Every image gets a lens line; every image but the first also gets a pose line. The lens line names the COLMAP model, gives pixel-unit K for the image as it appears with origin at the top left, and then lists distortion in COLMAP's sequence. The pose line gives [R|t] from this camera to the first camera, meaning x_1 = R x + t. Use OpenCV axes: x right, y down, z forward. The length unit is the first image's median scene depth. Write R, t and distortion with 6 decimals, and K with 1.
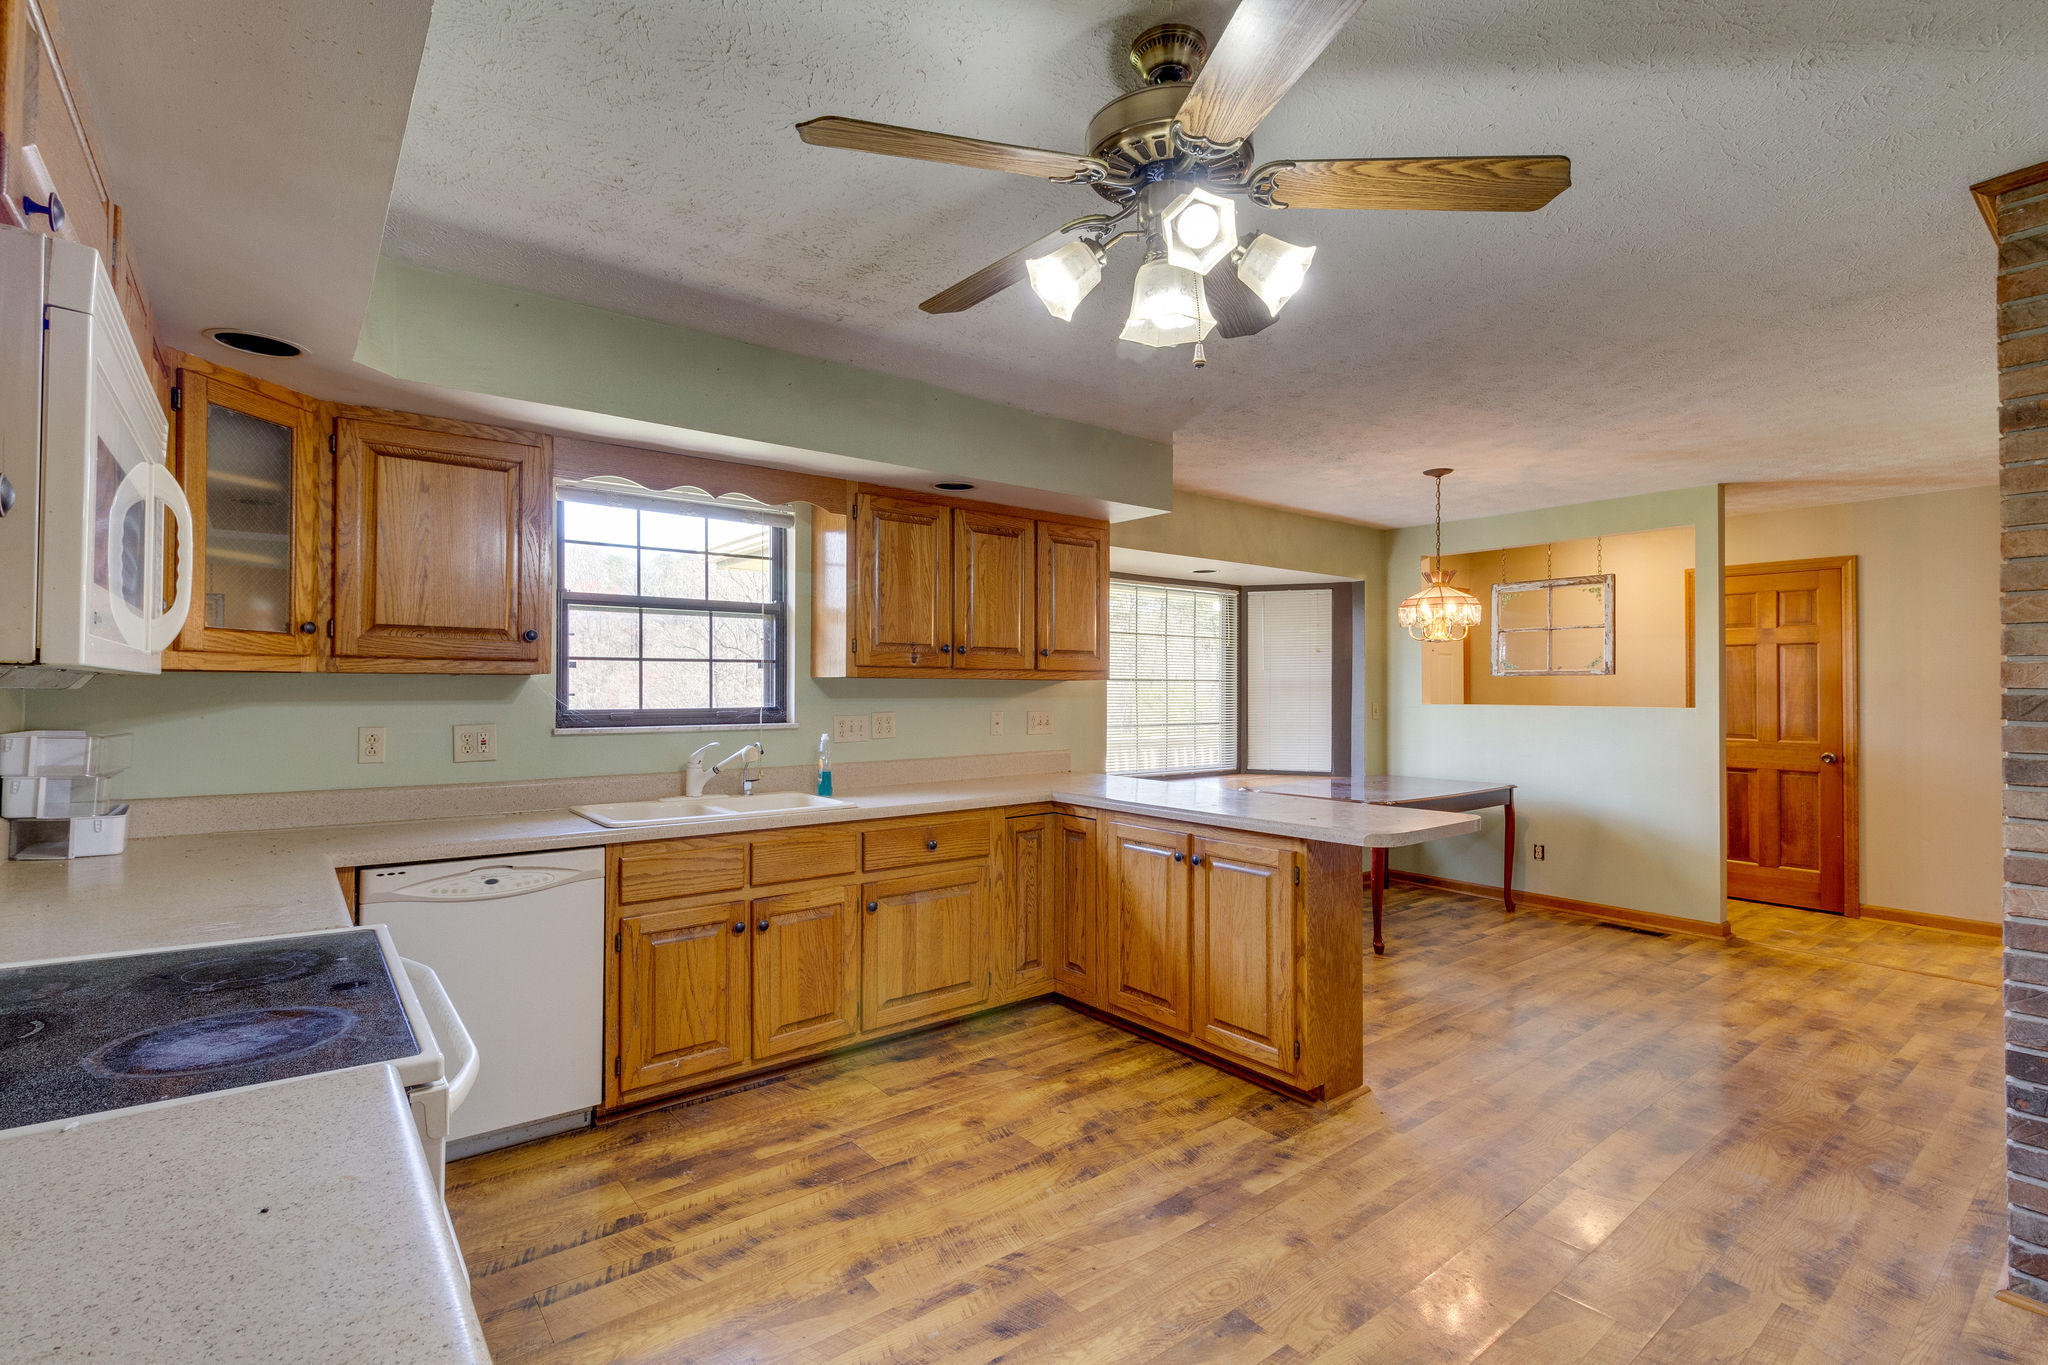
lens RADIAL K [[945.4, 0, 1016.9], [0, 945.4, 679.8], [0, 0, 1]] dist [0.002162, -0.002197]
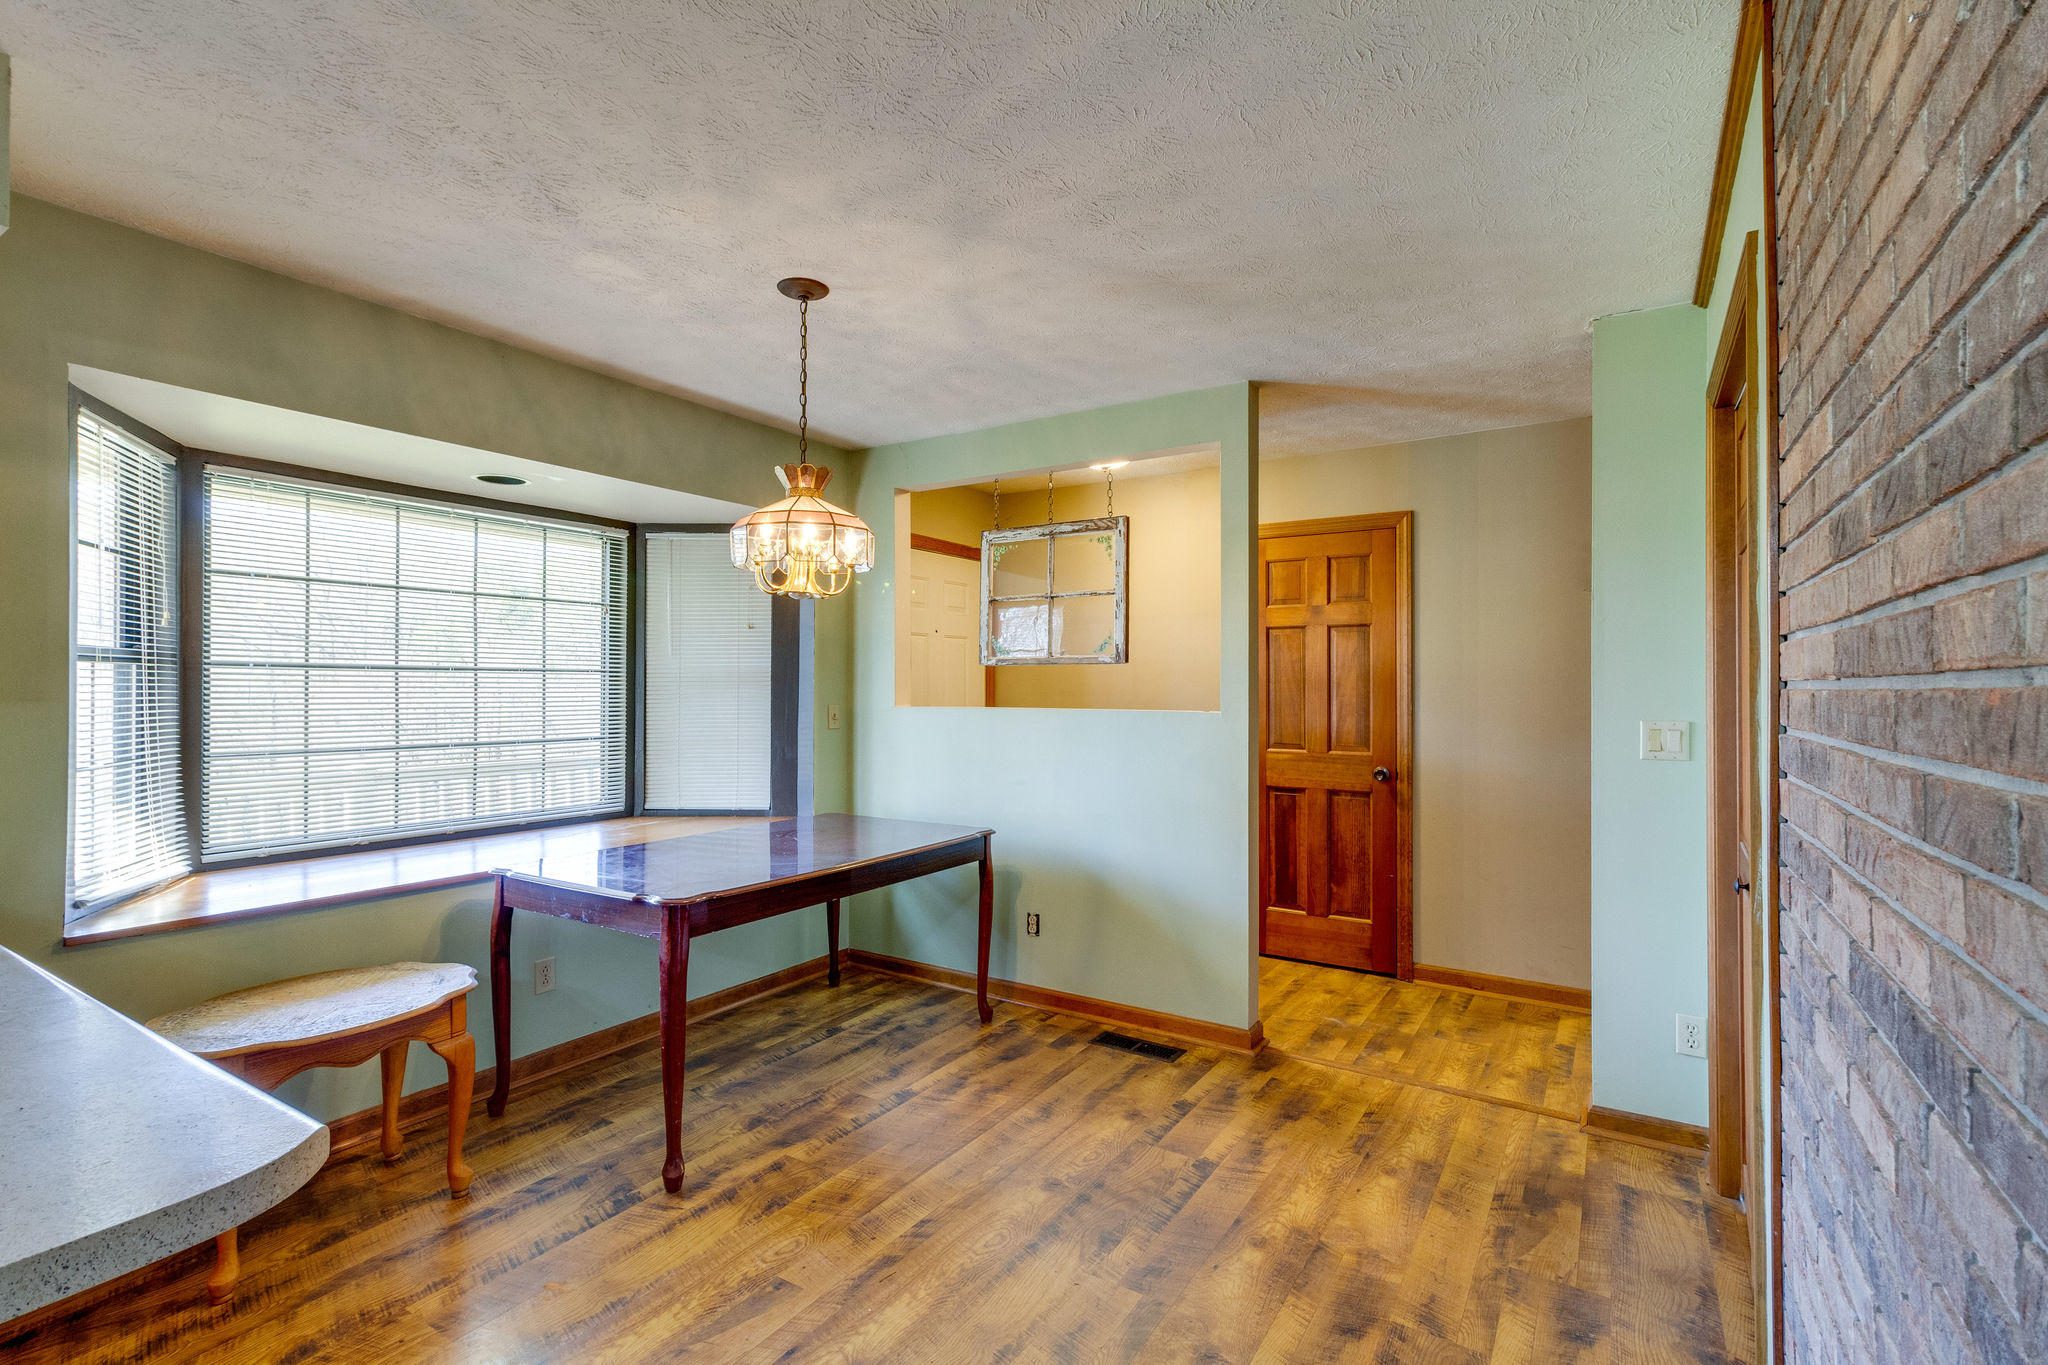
lens RADIAL K [[945.4, 0, 1021.1], [0, 945.4, 681.4], [0, 0, 1]] dist [0.002162, -0.002197]
pose [[0.942944, 0.001796, 0.332948, 0.435282], [-0.003325, 0.999986, 0.004022, 0.006920], [-0.332936, -0.004899, 0.942937, 0.497936]]
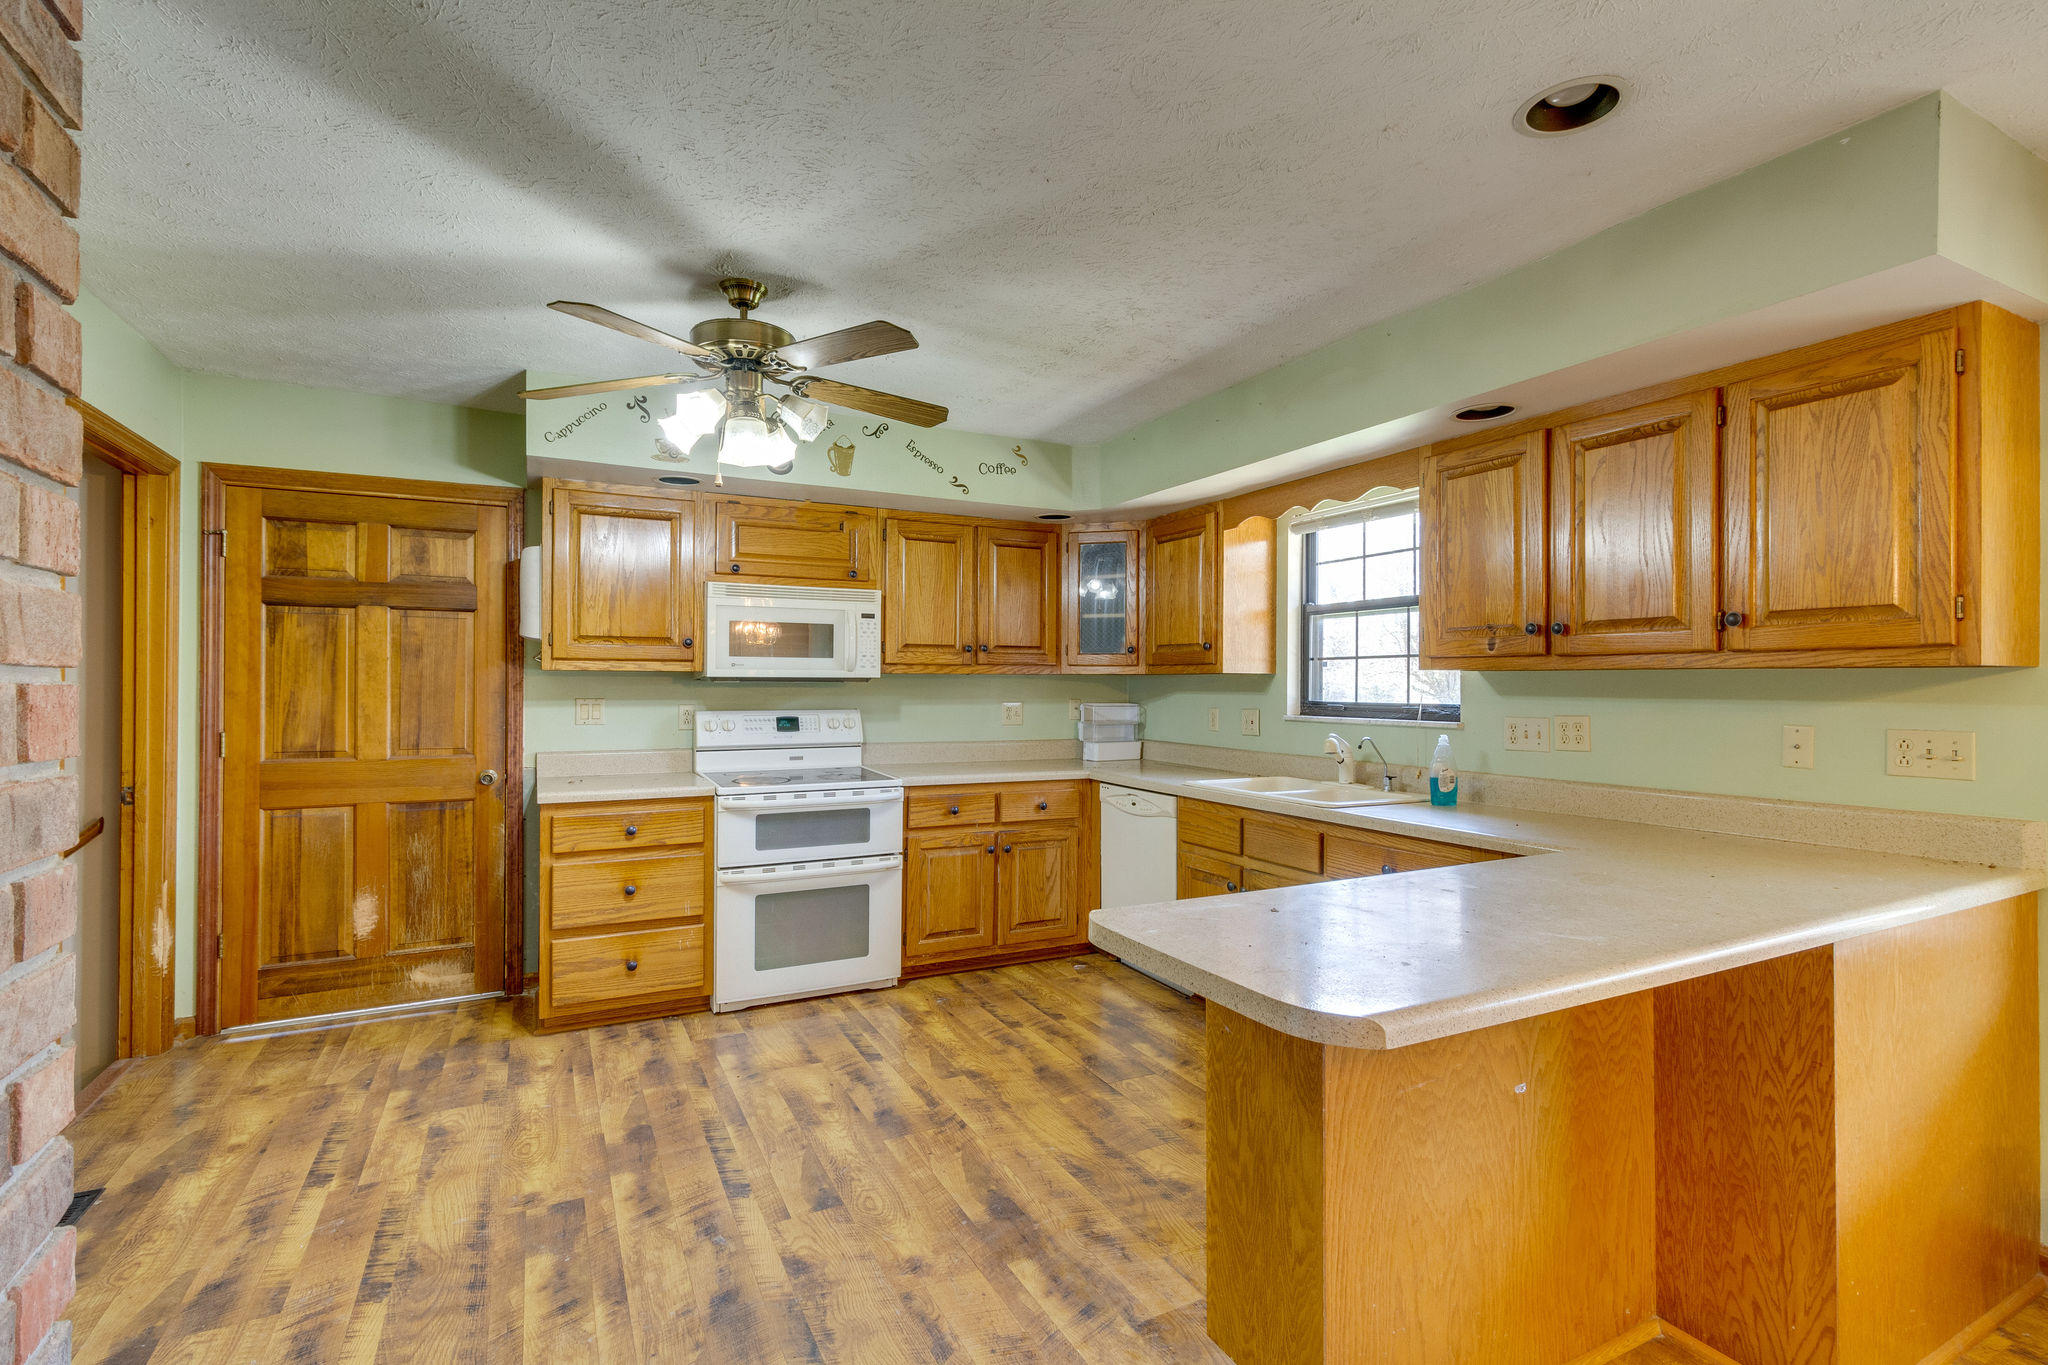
lens RADIAL K [[945.4, 0, 1028.1], [0, 945.4, 682.4], [0, 0, 1]] dist [0.002162, -0.002197]
pose [[-0.188255, -0.002860, -0.982116, 0.651804], [0.005780, 0.999975, -0.004020, 0.008057], [0.982103, -0.006433, -0.188234, 0.699789]]
